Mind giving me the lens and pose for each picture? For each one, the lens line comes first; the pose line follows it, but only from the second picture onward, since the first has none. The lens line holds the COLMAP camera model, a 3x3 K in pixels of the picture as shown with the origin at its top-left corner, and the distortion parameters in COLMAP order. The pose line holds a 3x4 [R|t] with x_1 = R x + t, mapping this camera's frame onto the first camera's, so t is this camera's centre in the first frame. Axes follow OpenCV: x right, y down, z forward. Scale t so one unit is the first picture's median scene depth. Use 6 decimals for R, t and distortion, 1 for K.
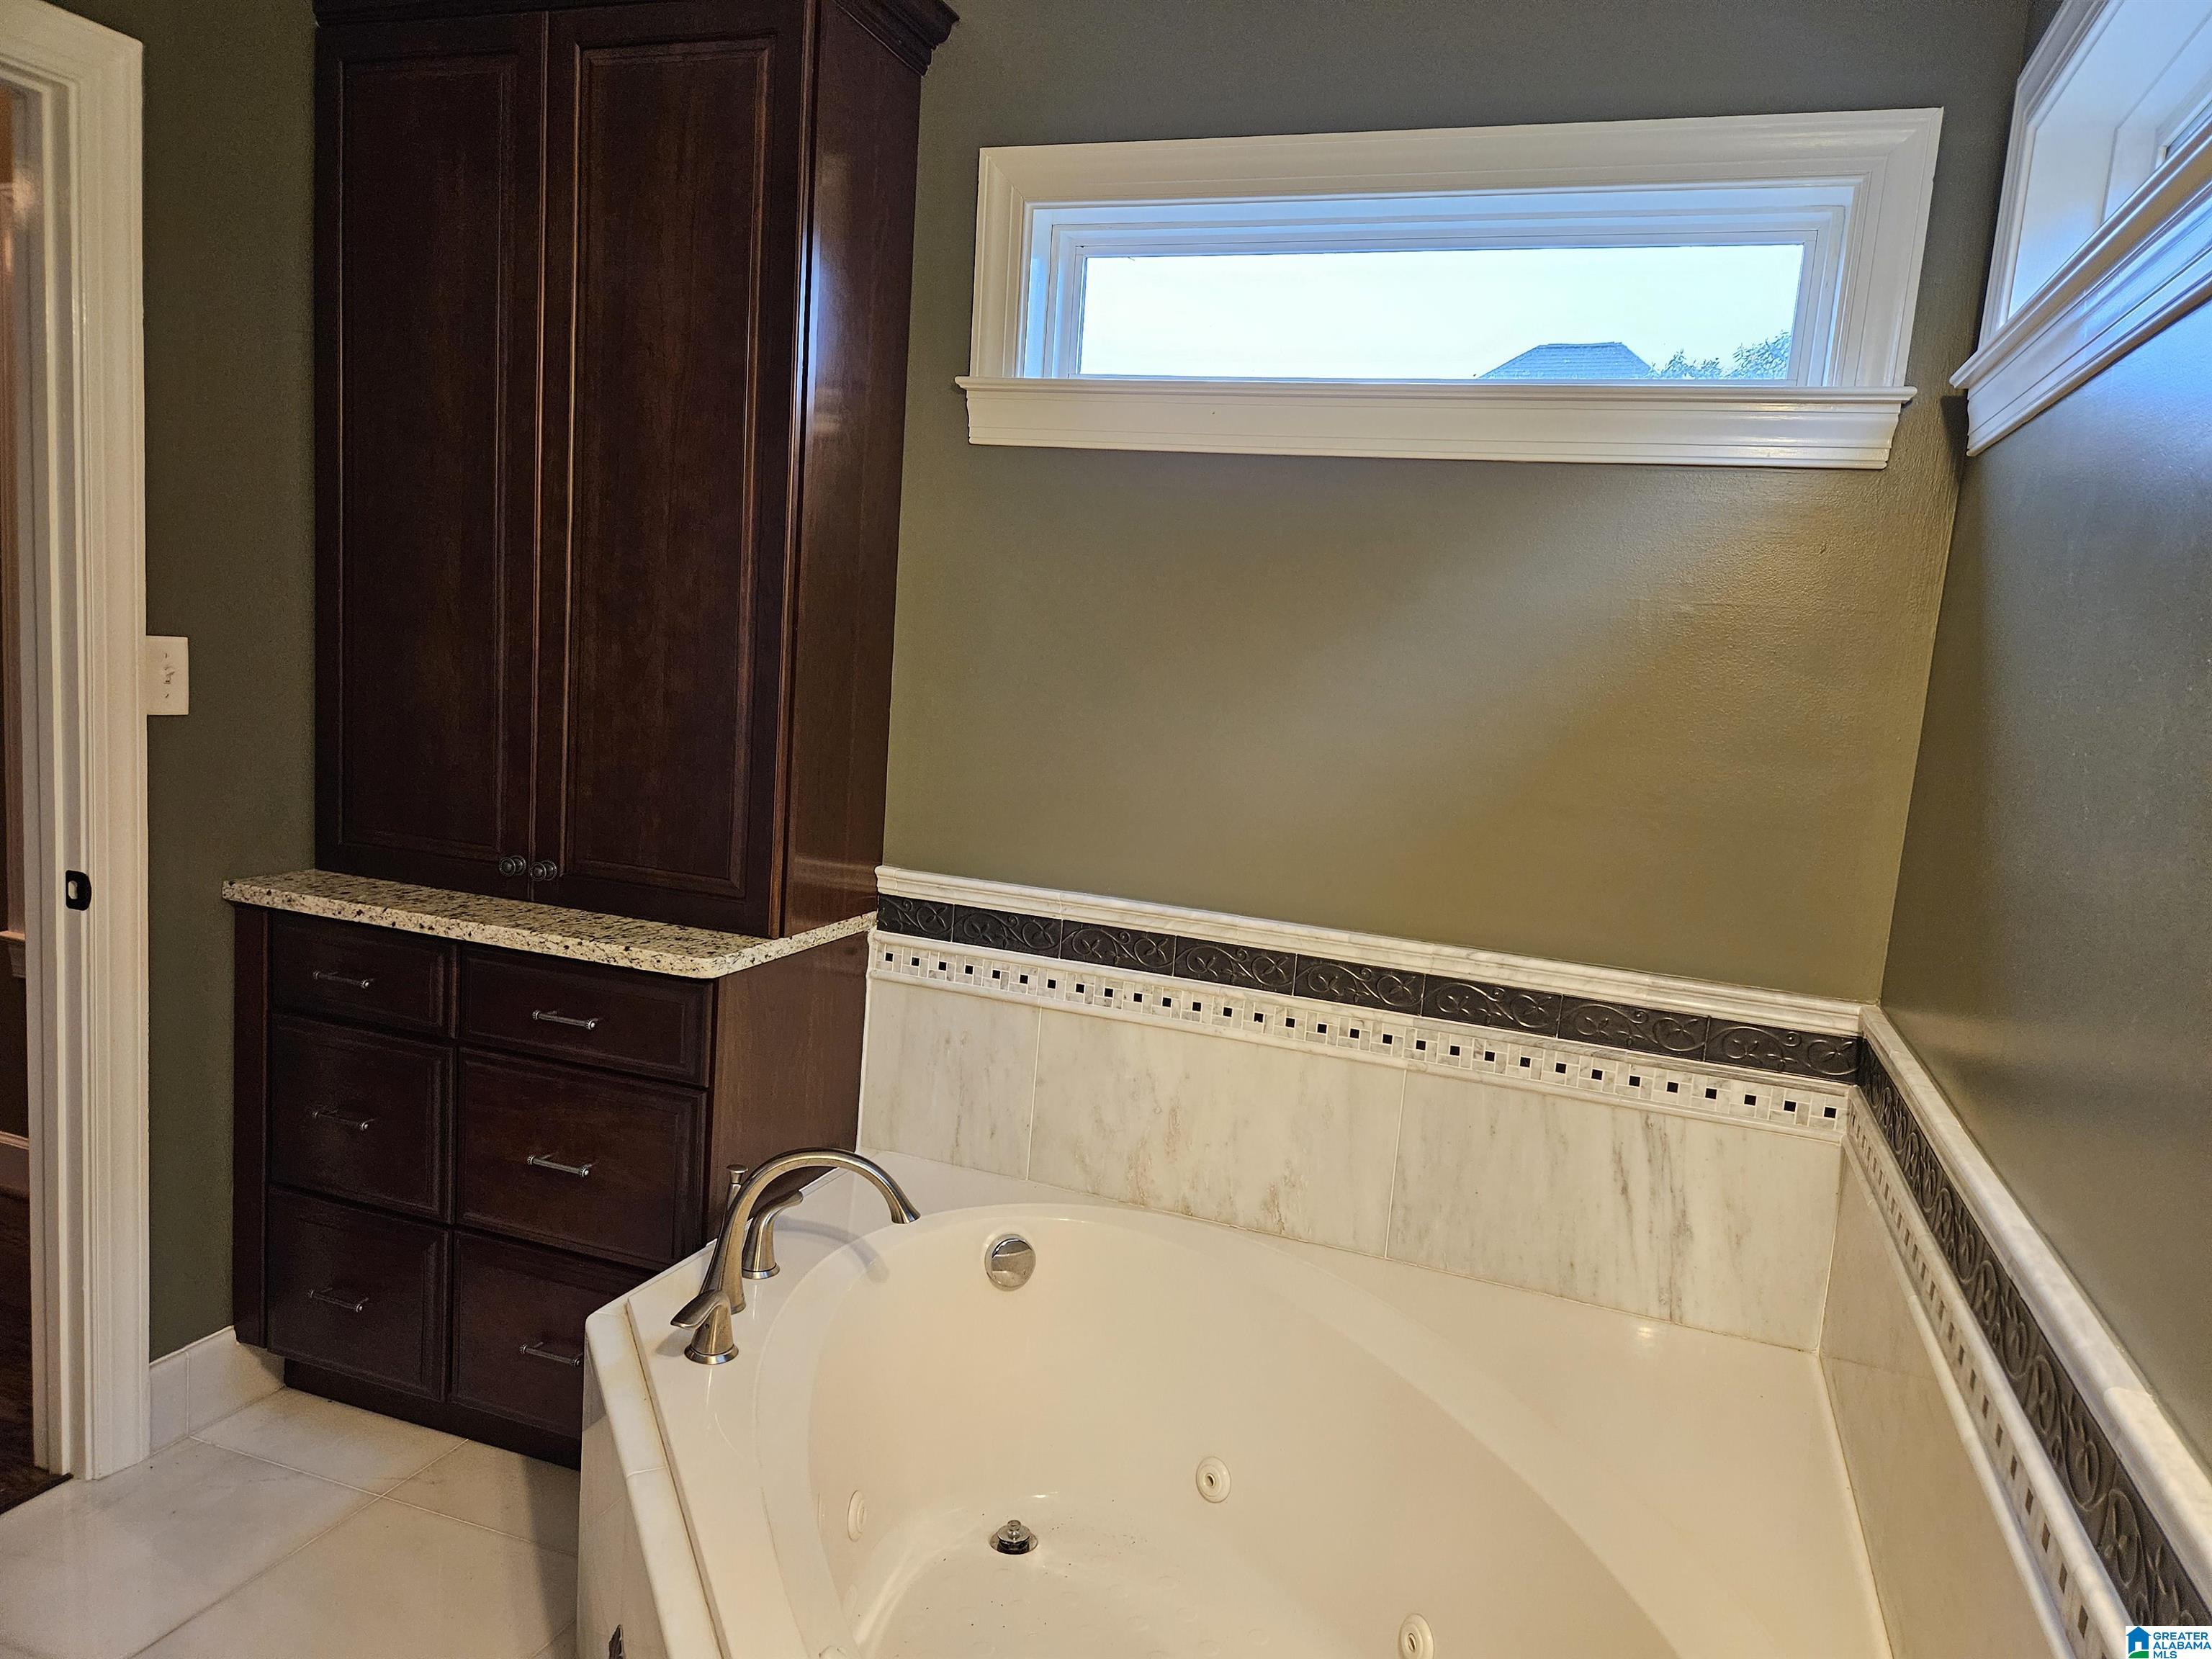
lens RADIAL K [[1478.3, 0, 1104.3], [0, 1478.3, 830.6], [0, 0, 1]] dist [0.056784, -0.044316]
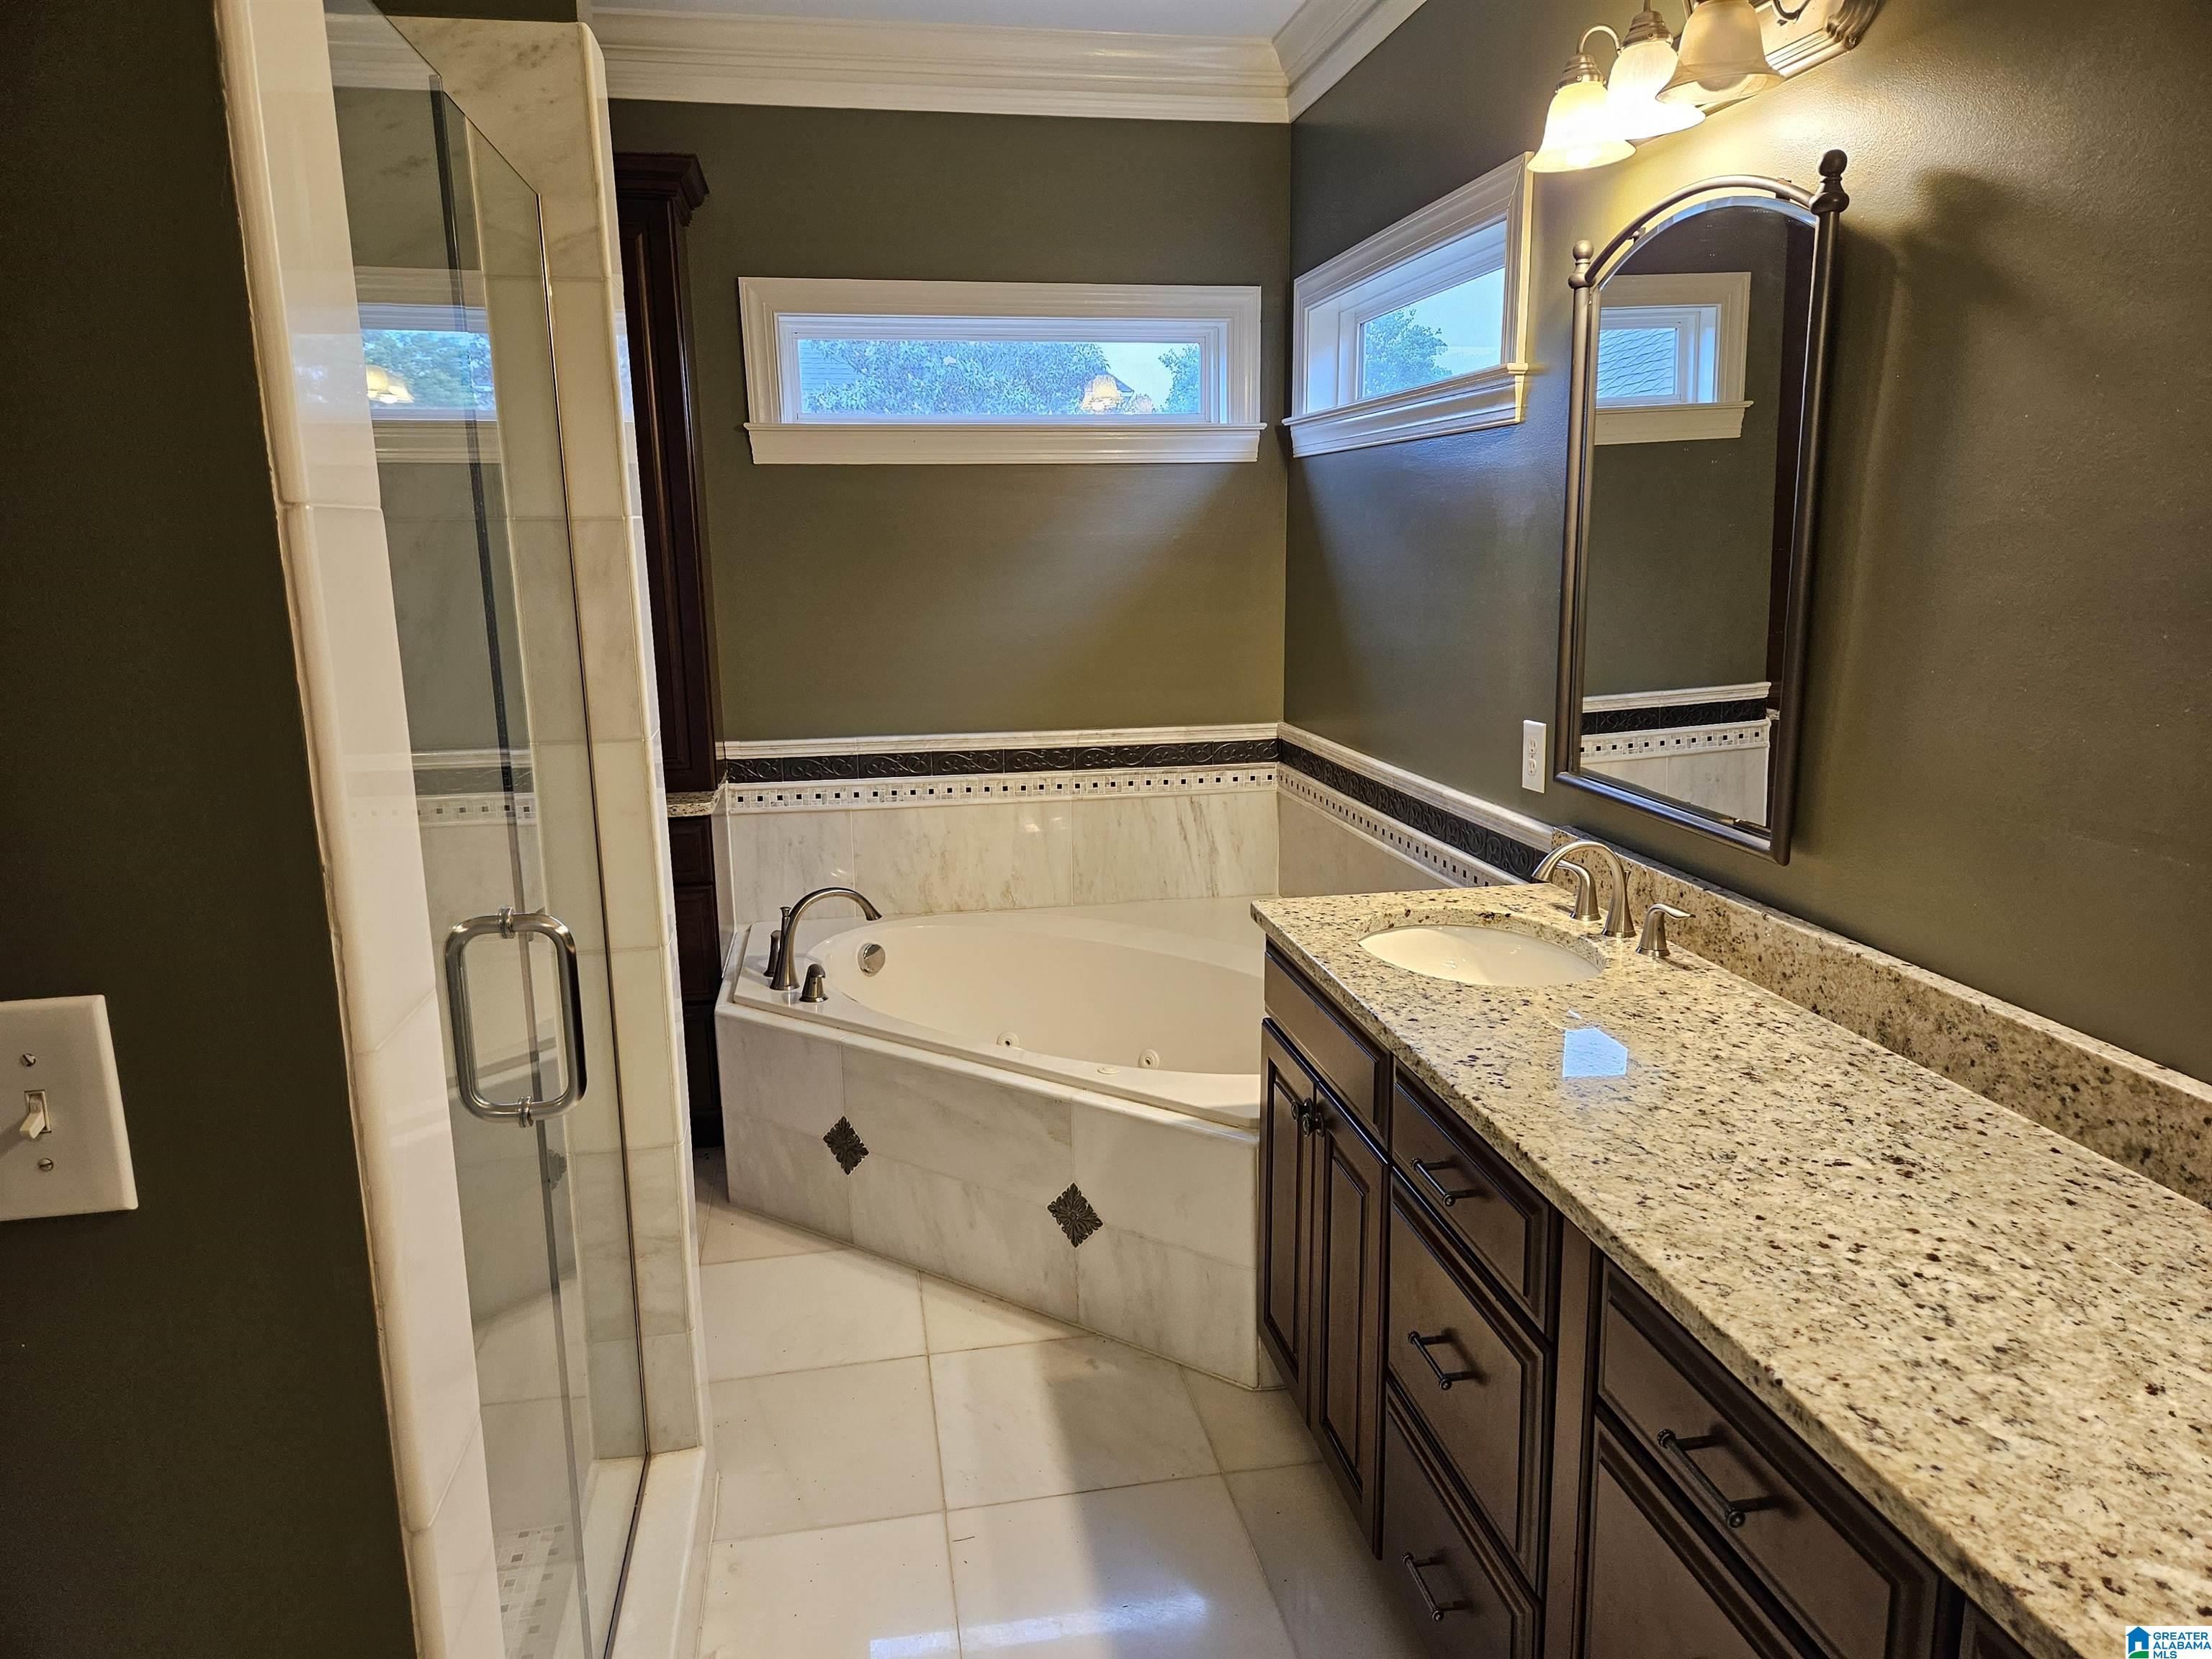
lens RADIAL K [[1478.3, 0, 1109.8], [0, 1478.3, 830.1], [0, 0, 1]] dist [0.056784, -0.044316]
pose [[0.859850, -0.185641, 0.475600, -0.612025], [0.143204, 0.981851, 0.124344, -0.023038], [-0.490052, -0.038809, 0.870829, -0.597638]]
